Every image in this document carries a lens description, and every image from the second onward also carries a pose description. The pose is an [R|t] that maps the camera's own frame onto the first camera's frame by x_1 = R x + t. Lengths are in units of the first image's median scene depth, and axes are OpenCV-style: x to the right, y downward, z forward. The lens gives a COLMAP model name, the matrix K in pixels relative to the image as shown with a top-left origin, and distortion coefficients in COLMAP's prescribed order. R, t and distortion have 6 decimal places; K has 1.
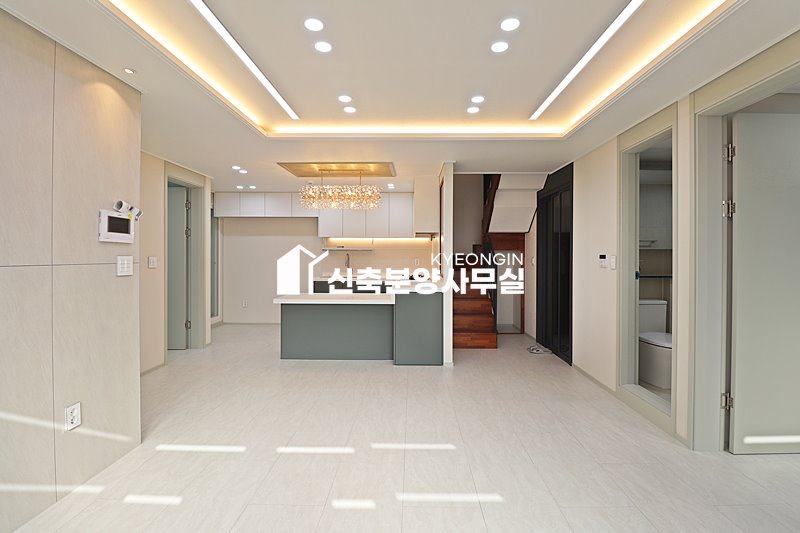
lens RADIAL K [[370.1, 0, 405.2], [0, 370.1, 257.9], [0, 0, 1]] dist [-0.000557, -0.014142]
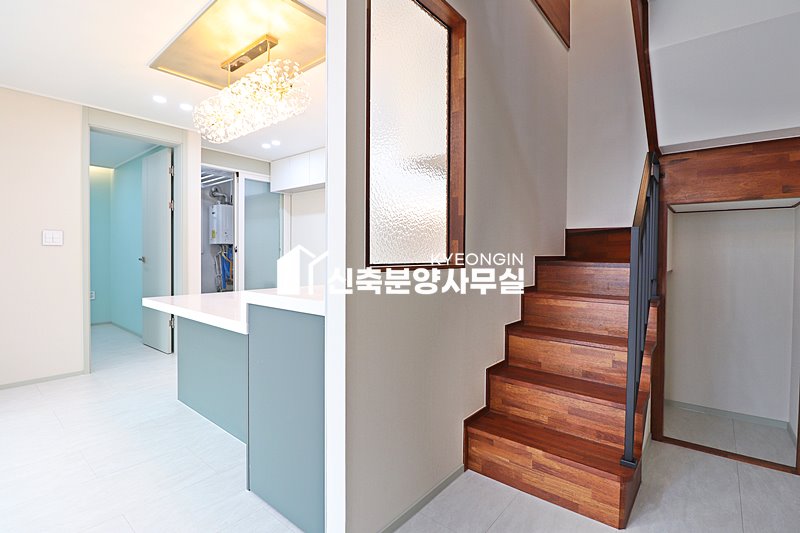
lens RADIAL K [[379.0, 0, 405.3], [0, 379.0, 259.7], [0, 0, 1]] dist [-0.013135, -0.000357]
pose [[0.785296, 0.010813, -0.619027, 0.339227], [-0.007532, 0.999940, 0.007910, 0.041934], [0.619075, -0.001549, 0.785330, 0.778115]]
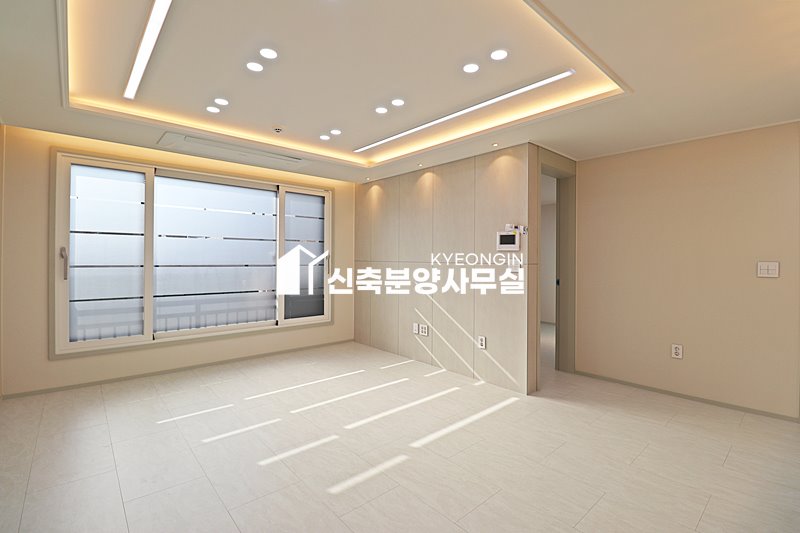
lens RADIAL K [[370.1, 0, 405.2], [0, 370.1, 257.9], [0, 0, 1]] dist [-0.000557, -0.014142]
pose [[-0.732250, -0.009406, -0.680971, 0.319777], [-0.013099, 0.999914, 0.000274, -0.002339], [0.680910, 0.009121, -0.732310, 0.958650]]
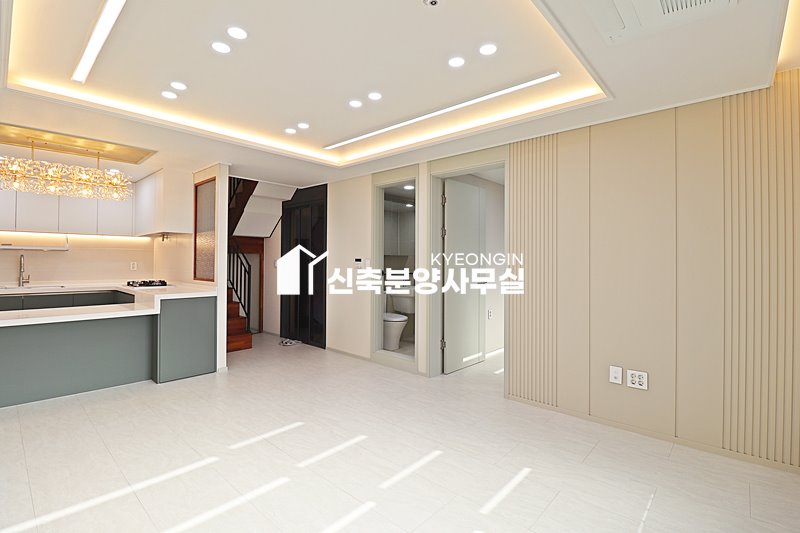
lens RADIAL K [[374.7, 0, 400.6], [0, 374.7, 255.9], [0, 0, 1]] dist [-0.017897, -0.000432]
pose [[0.657953, 0.012229, 0.752960, -0.311295], [-0.000858, 0.999880, -0.015490, 0.002030], [-0.753058, 0.009546, 0.657884, -0.006741]]
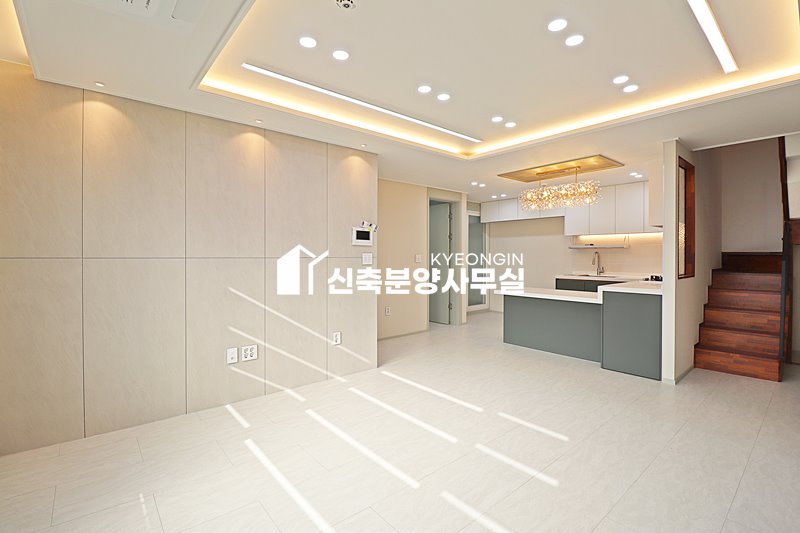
lens RADIAL K [[365.3, 0, 404.4], [0, 365.3, 258.0], [0, 0, 1]] dist [-0.000590, -0.013548]
pose [[0.665442, 0.001916, -0.746447, 0.325151], [-0.002436, 0.999997, 0.000396, 0.008585], [0.746445, 0.001555, 0.665445, 0.001853]]
